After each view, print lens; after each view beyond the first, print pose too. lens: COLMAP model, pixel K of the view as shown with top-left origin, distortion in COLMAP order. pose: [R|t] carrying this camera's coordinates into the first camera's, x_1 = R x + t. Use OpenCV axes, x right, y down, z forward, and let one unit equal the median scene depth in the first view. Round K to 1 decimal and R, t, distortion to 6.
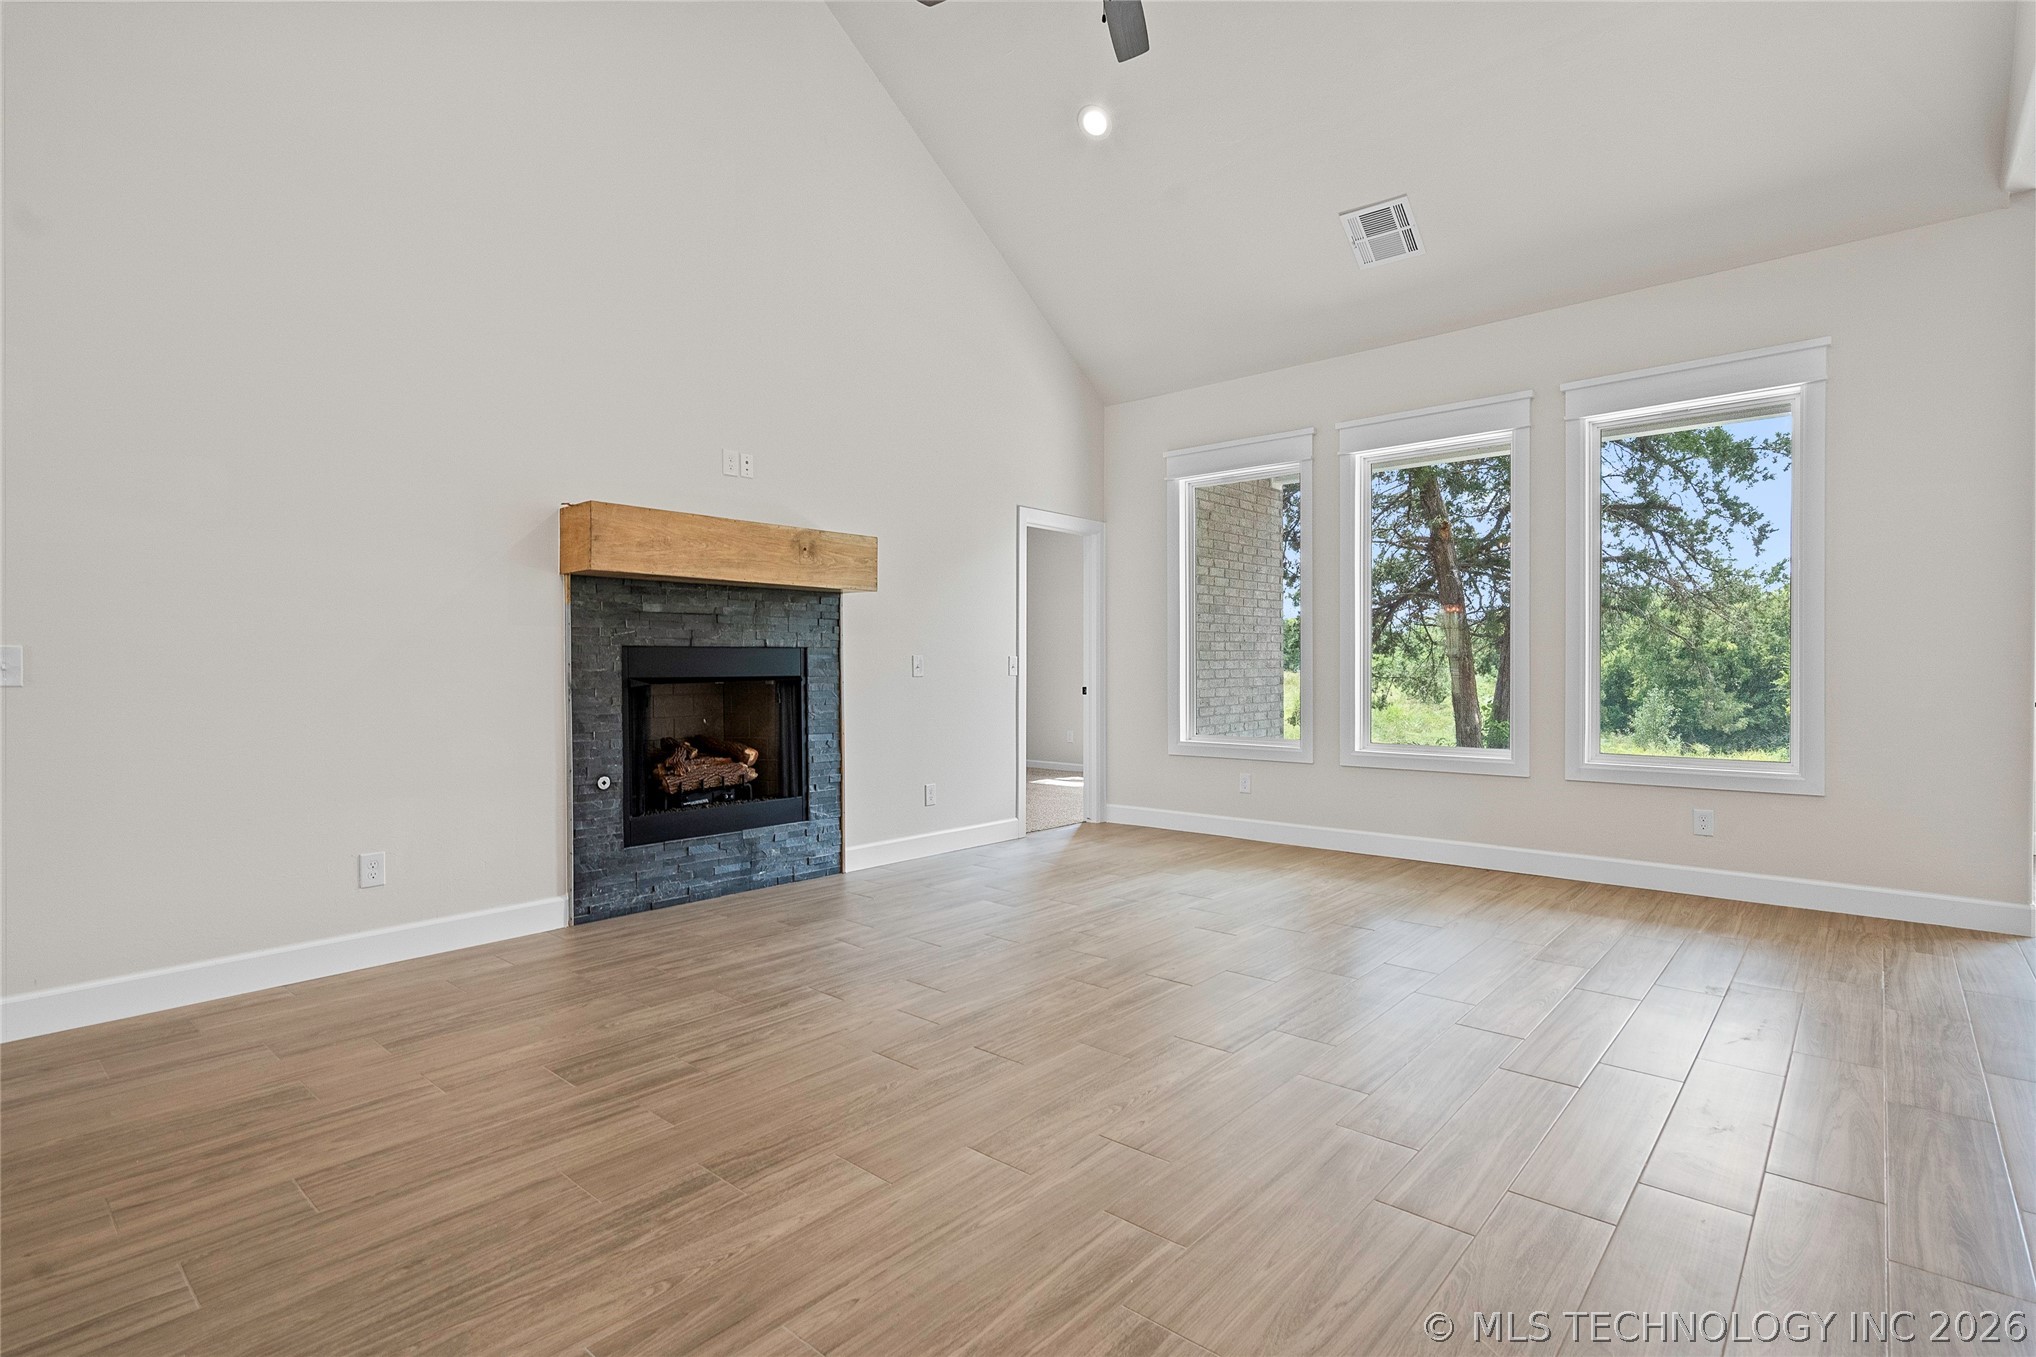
lens RADIAL K [[984.3, 0, 1014.1], [0, 984.3, 672.0], [0, 0, 1]] dist [0.001722, 0.000567]
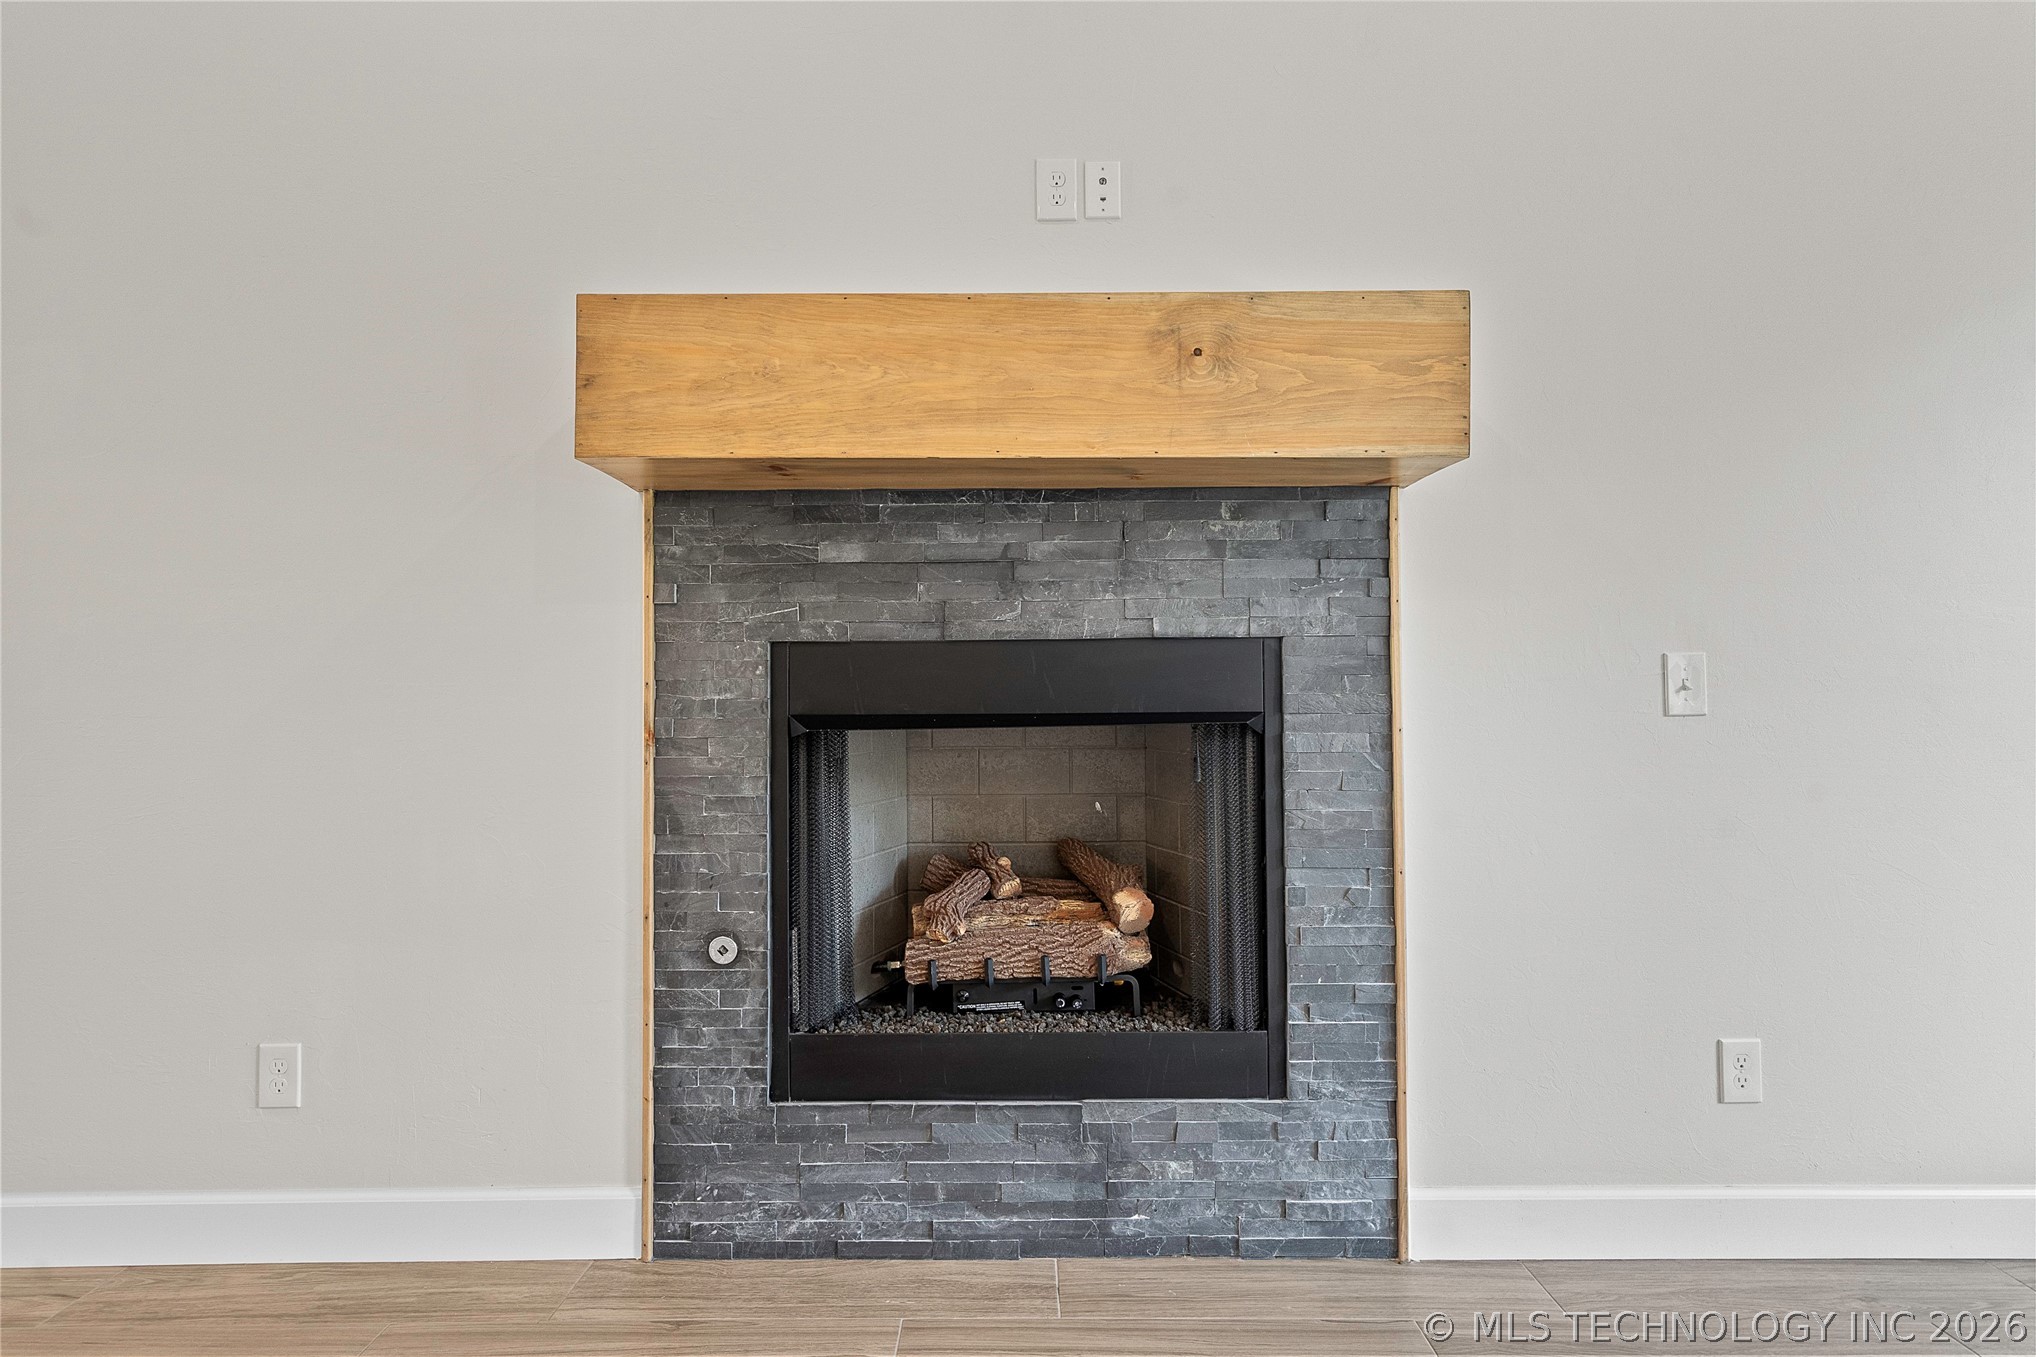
lens RADIAL K [[981.6, 0, 1015.5], [0, 981.6, 680.6], [0, 0, 1]] dist [0.003170, 0.000820]
pose [[0.659779, -0.007915, -0.751418, 0.005497], [-0.000102, 0.999944, -0.010623, -0.004344], [0.751459, 0.007086, 0.659741, 0.722948]]
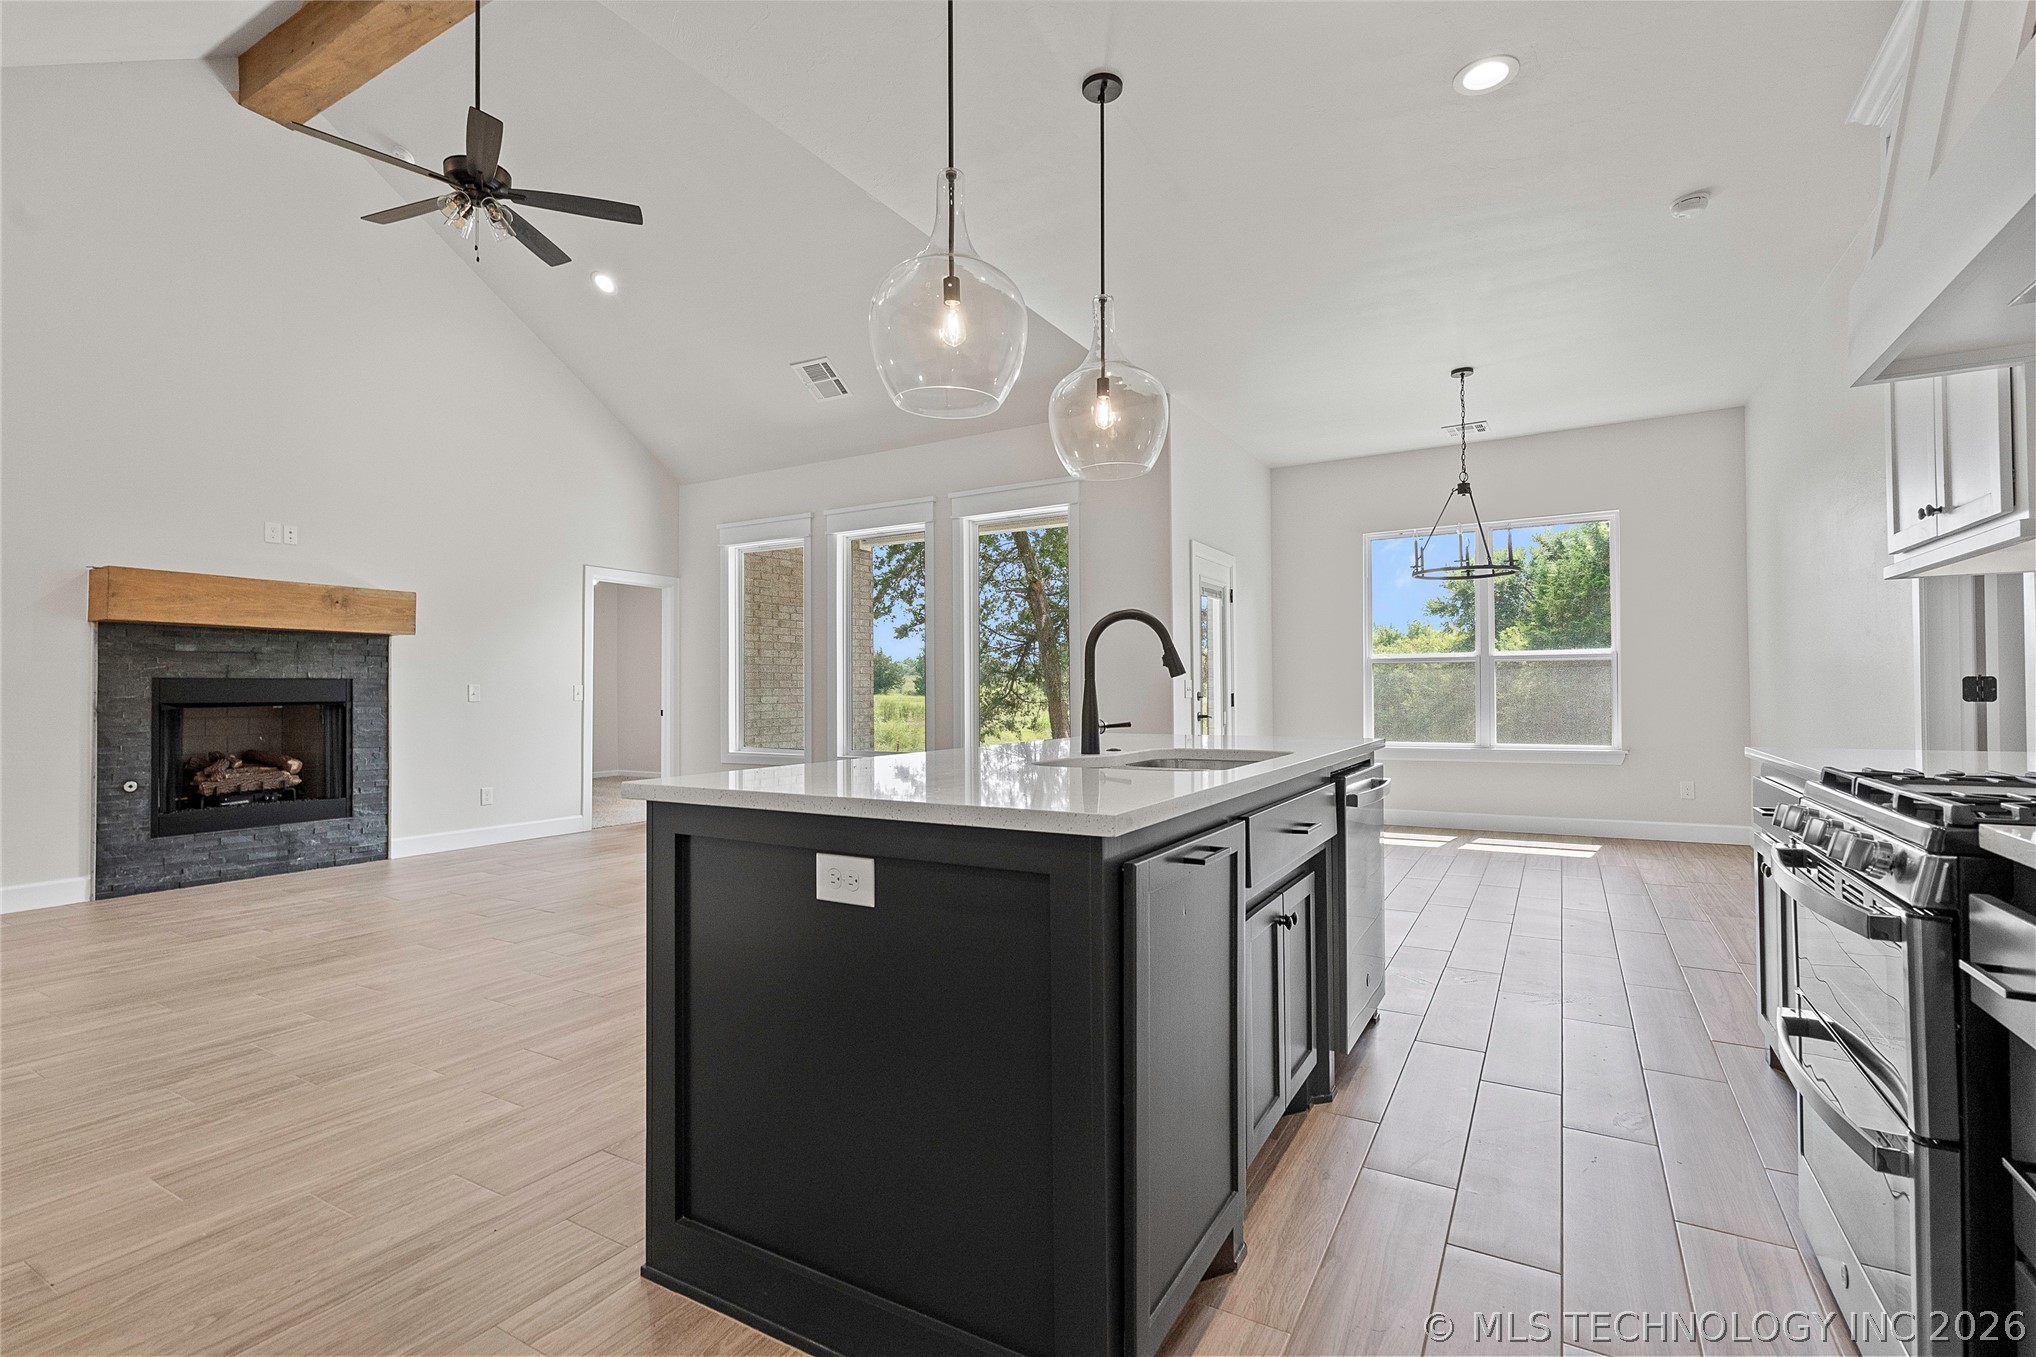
lens RADIAL K [[934.6, 0, 1015.8], [0, 934.6, 675.5], [0, 0, 1]] dist [0.000944, 0.000192]
pose [[0.981587, 0.001470, 0.191009, 0.420473], [0.003122, 0.999713, -0.023739, 0.001918], [-0.190989, 0.023898, 0.981301, -0.356648]]
